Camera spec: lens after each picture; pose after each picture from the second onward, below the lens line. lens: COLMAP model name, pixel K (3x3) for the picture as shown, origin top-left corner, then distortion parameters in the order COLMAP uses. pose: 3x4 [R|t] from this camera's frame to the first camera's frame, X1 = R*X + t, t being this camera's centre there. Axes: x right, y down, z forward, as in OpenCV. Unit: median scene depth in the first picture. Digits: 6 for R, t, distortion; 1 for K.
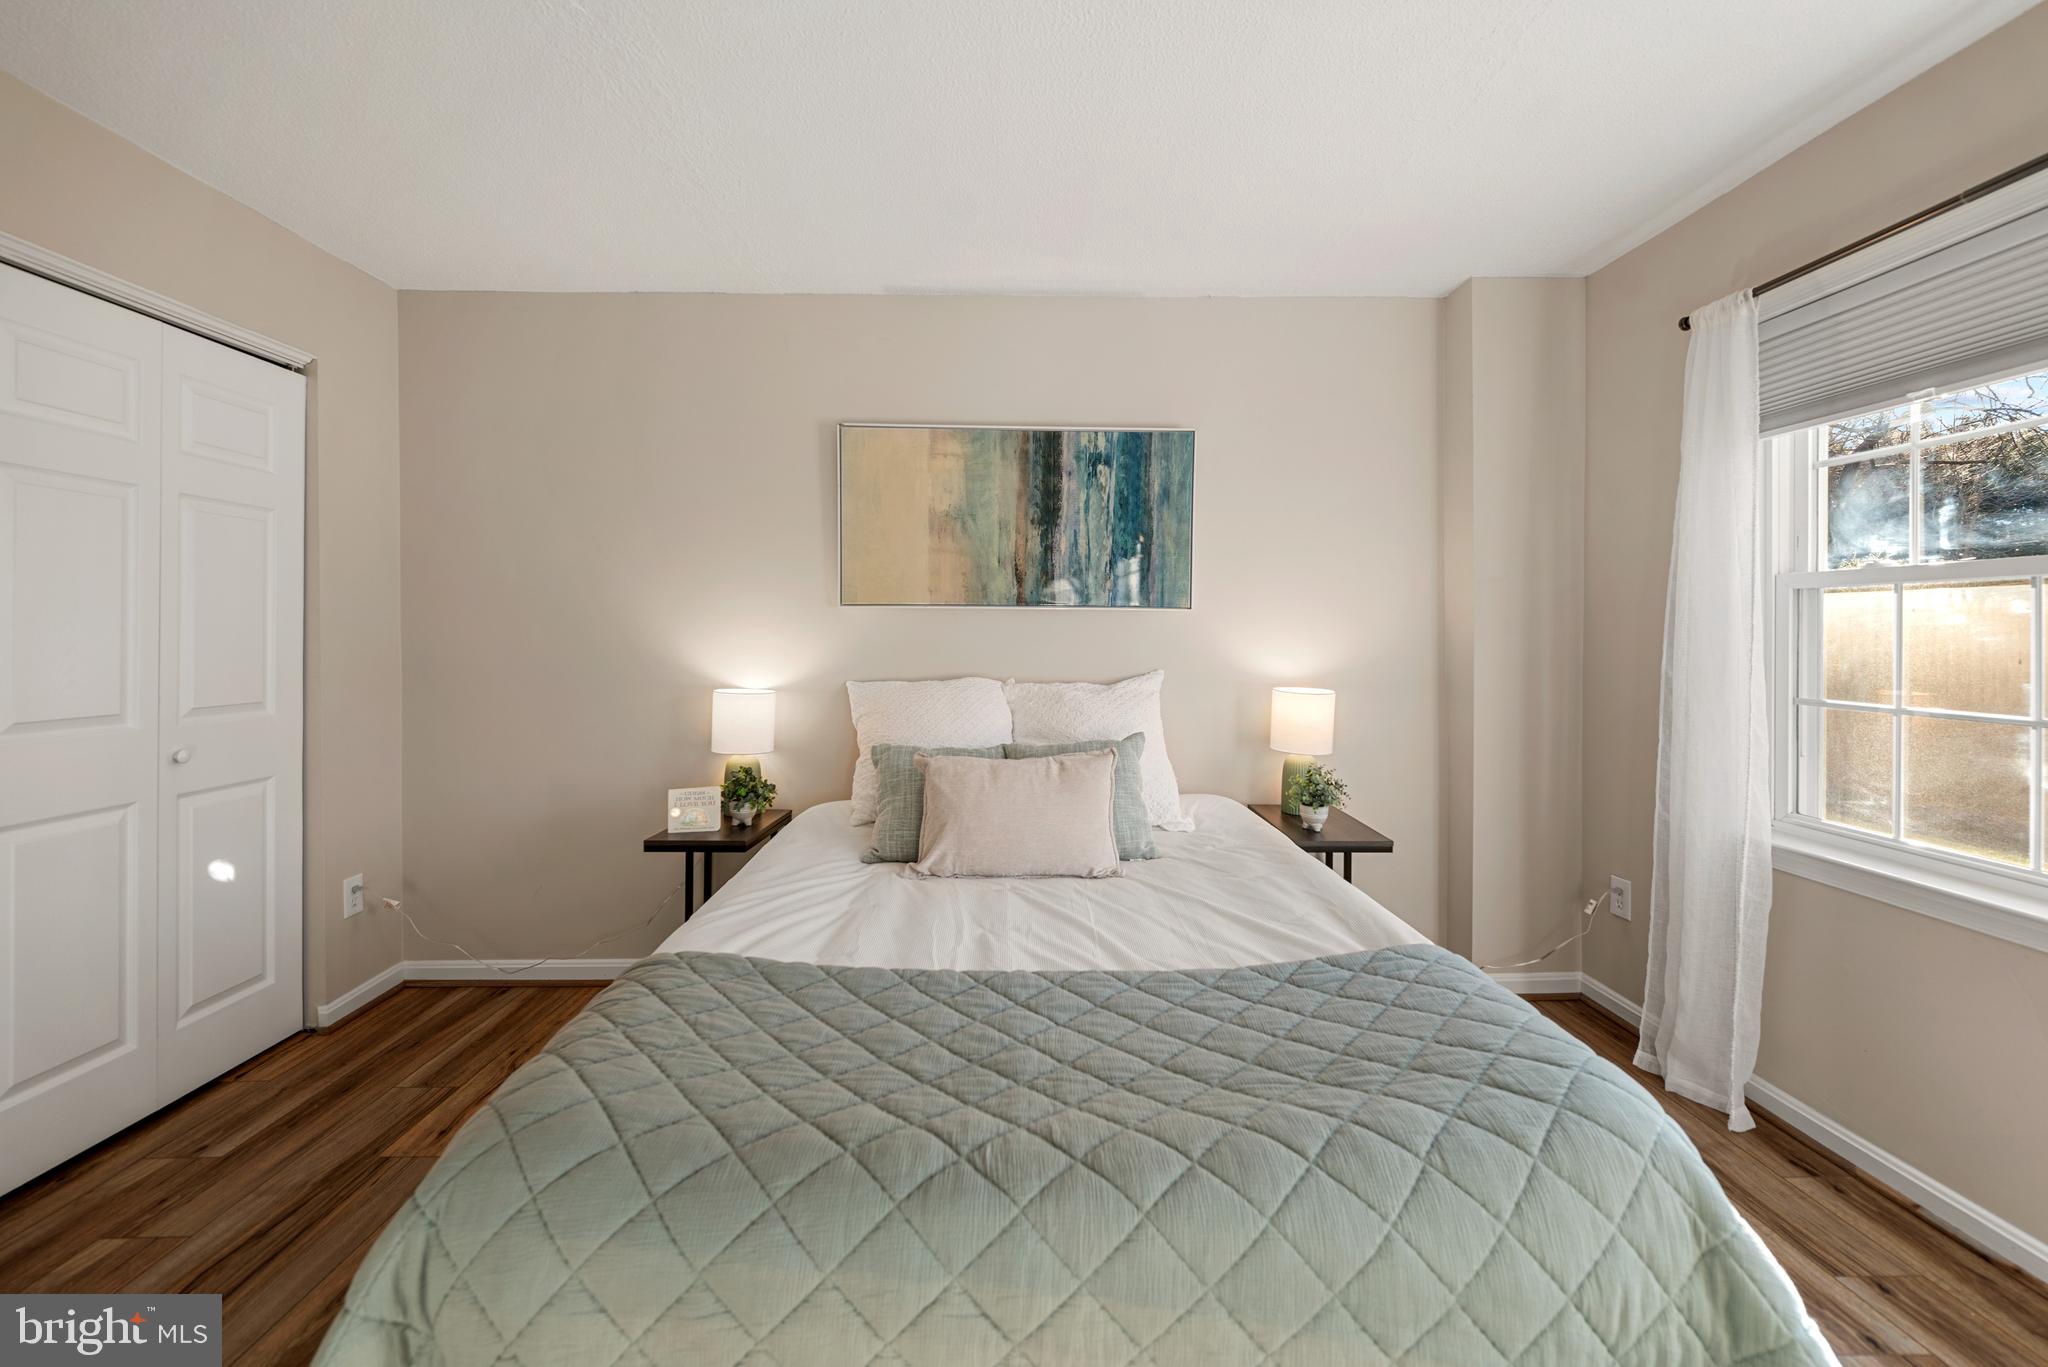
lens RADIAL K [[828.0, 0, 1021.3], [0, 828.0, 635.0], [0, 0, 1]] dist [-0.000733, -0.000499]
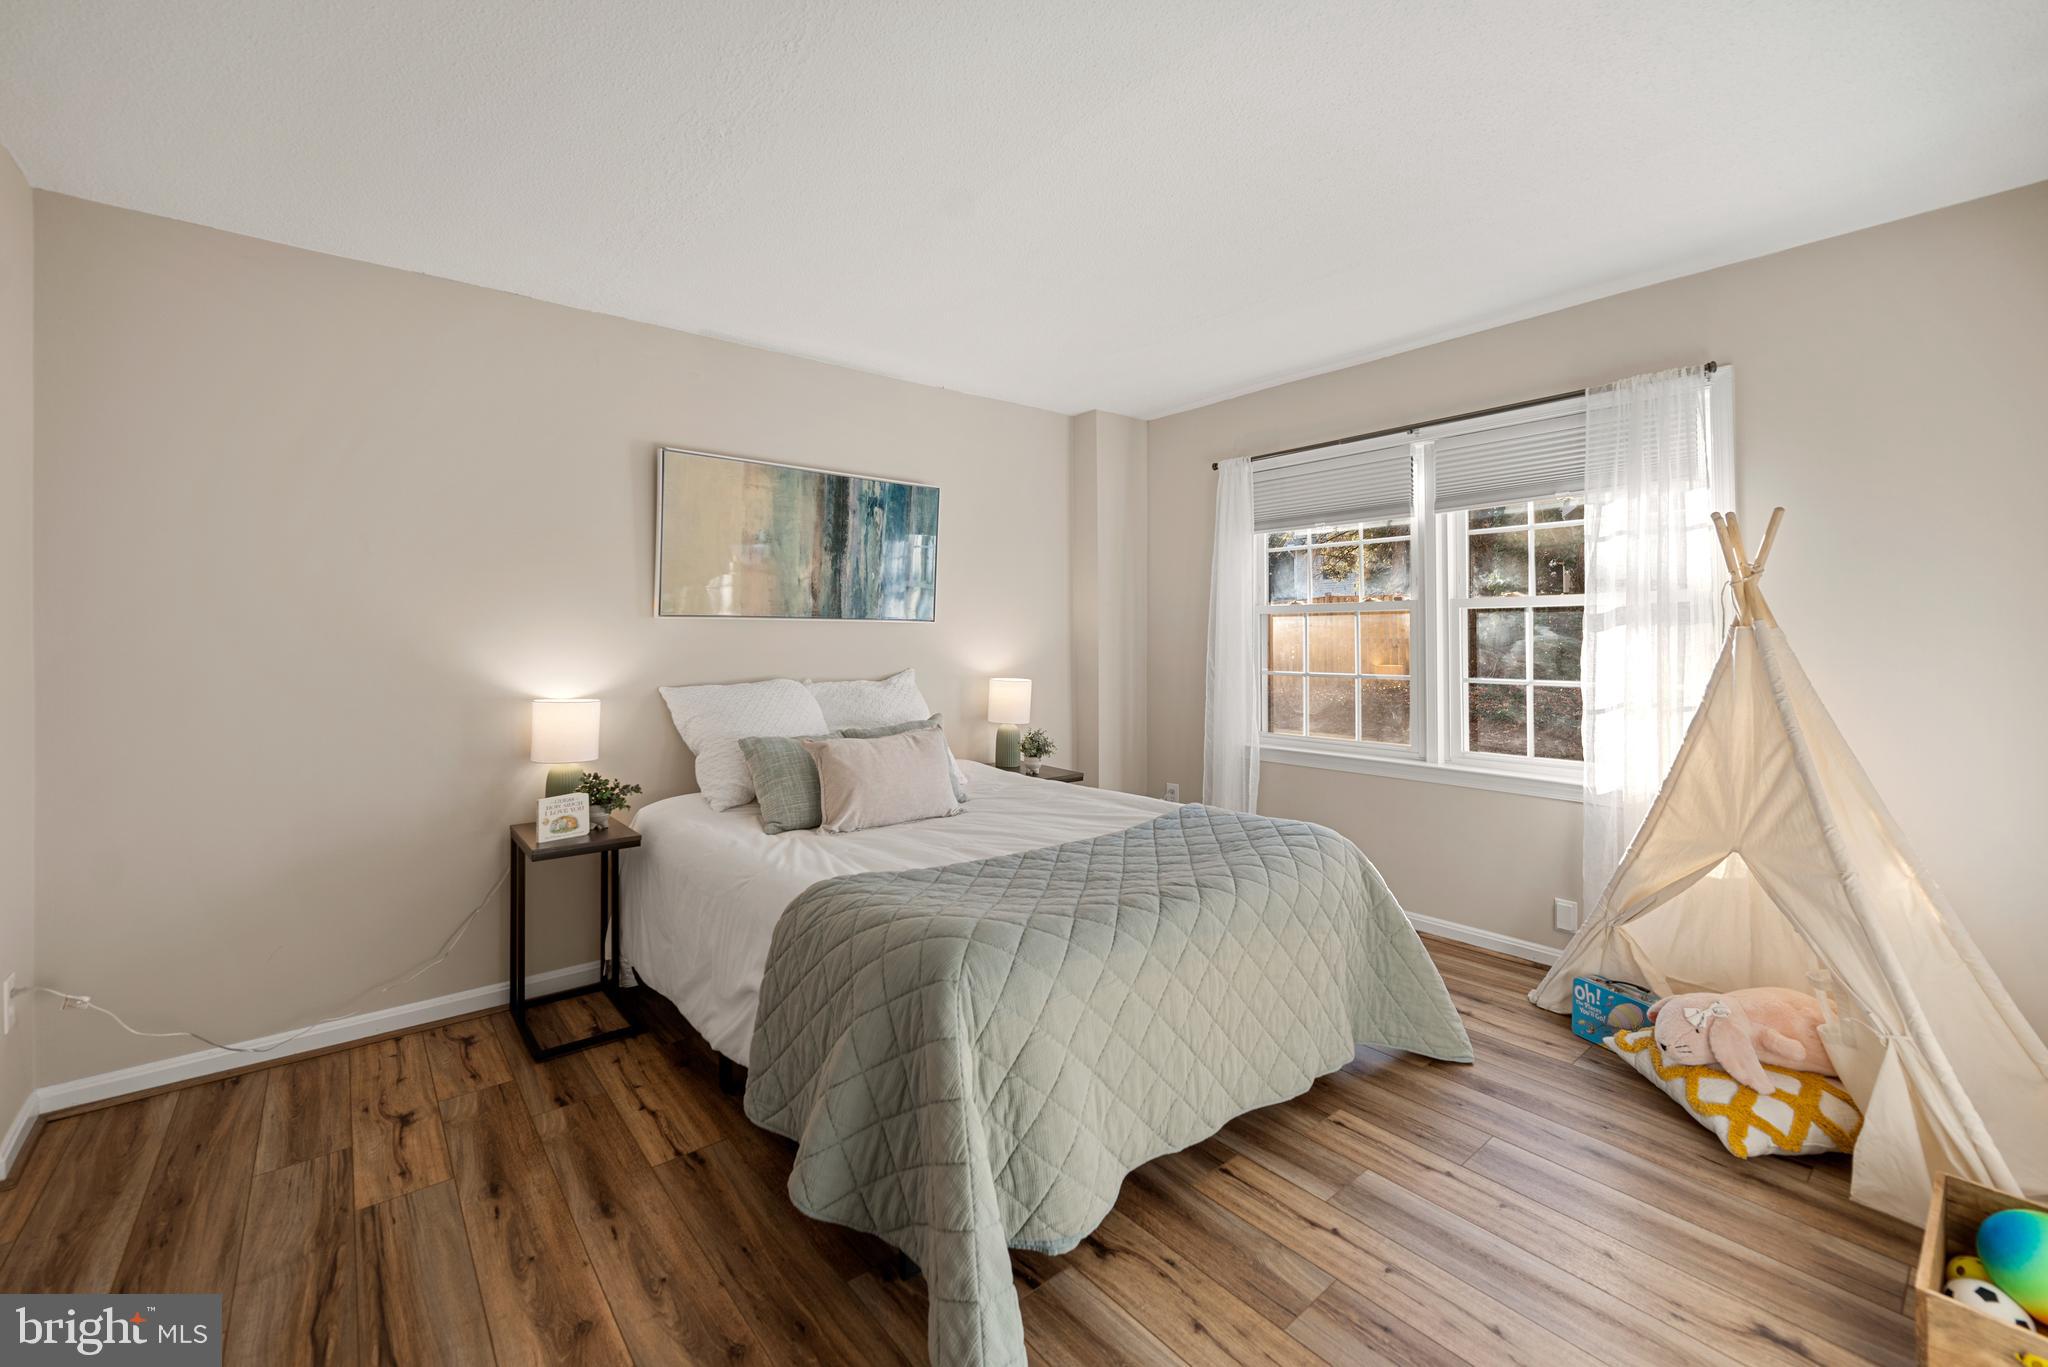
lens RADIAL K [[828.0, 0, 1021.3], [0, 828.0, 635.0], [0, 0, 1]] dist [-0.000733, -0.000499]
pose [[0.790238, -0.002867, 0.612794, -0.505406], [0.010787, 0.999899, -0.009233, 0.003258], [-0.612706, 0.013906, 0.790189, -0.130046]]
